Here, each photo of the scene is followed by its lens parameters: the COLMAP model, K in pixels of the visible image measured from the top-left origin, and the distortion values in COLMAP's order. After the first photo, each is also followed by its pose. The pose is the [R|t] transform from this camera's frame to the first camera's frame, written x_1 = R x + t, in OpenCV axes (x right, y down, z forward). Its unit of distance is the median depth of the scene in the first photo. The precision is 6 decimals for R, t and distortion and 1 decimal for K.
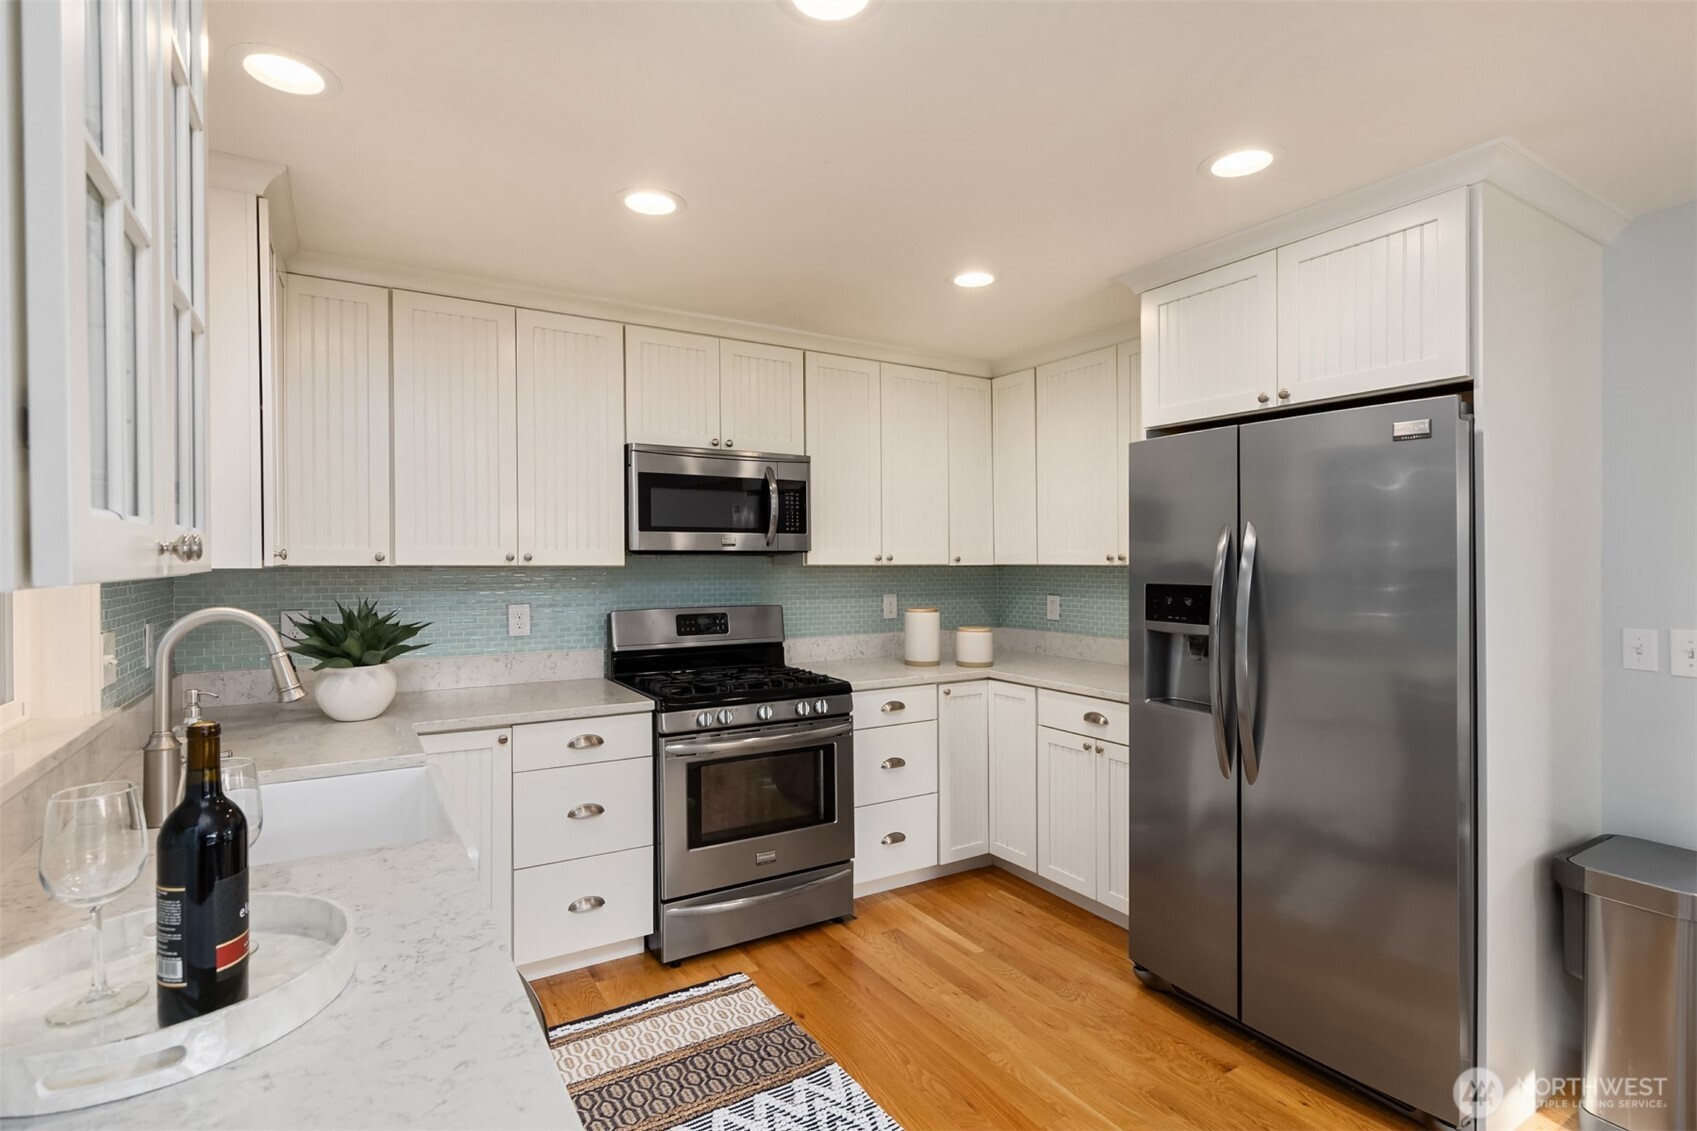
lens RADIAL K [[805.5, 0, 804.3], [0, 805.5, 566.4], [0, 0, 1]] dist [-0.006441, 0.002825]
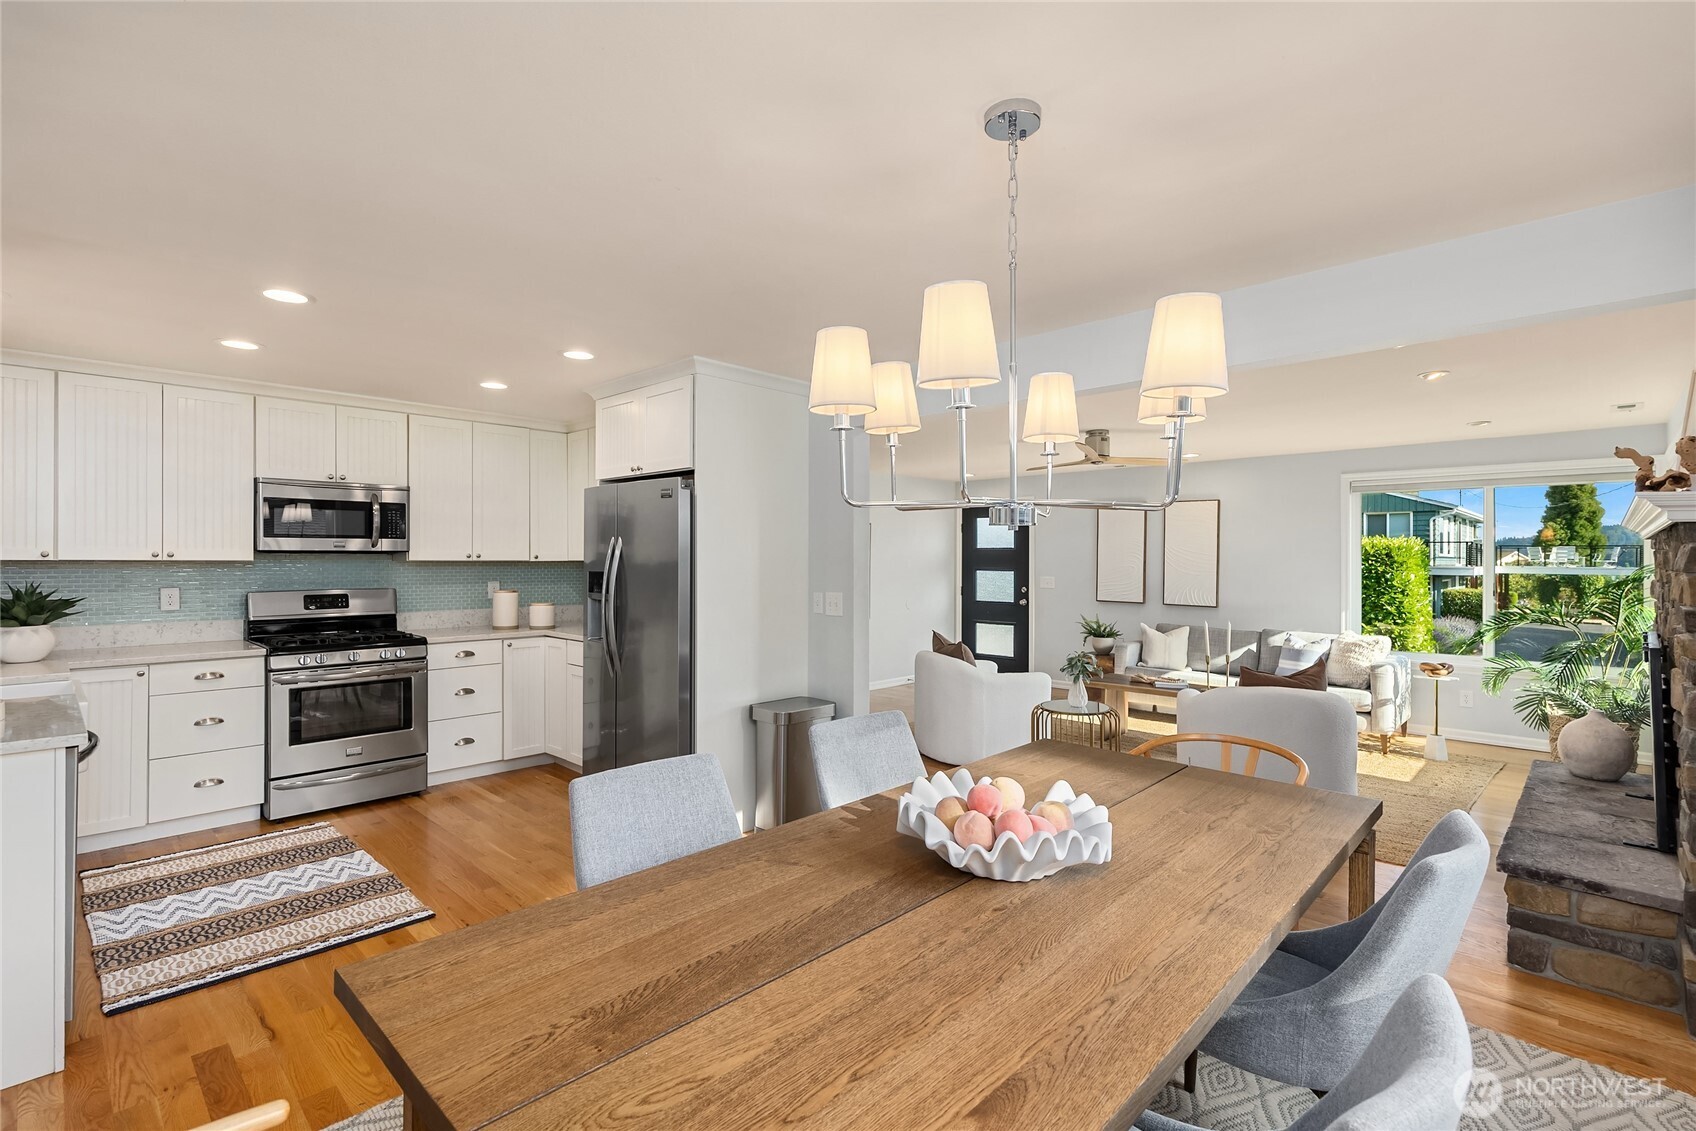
lens RADIAL K [[793.3, 0, 822.6], [0, 793.3, 553.7], [0, 0, 1]] dist [0.004523, 0.000004]
pose [[0.966223, 0.003683, 0.257679, 0.406645], [0.000079, 0.999894, -0.014587, 0.008095], [-0.257706, 0.014114, 0.966120, -0.668259]]
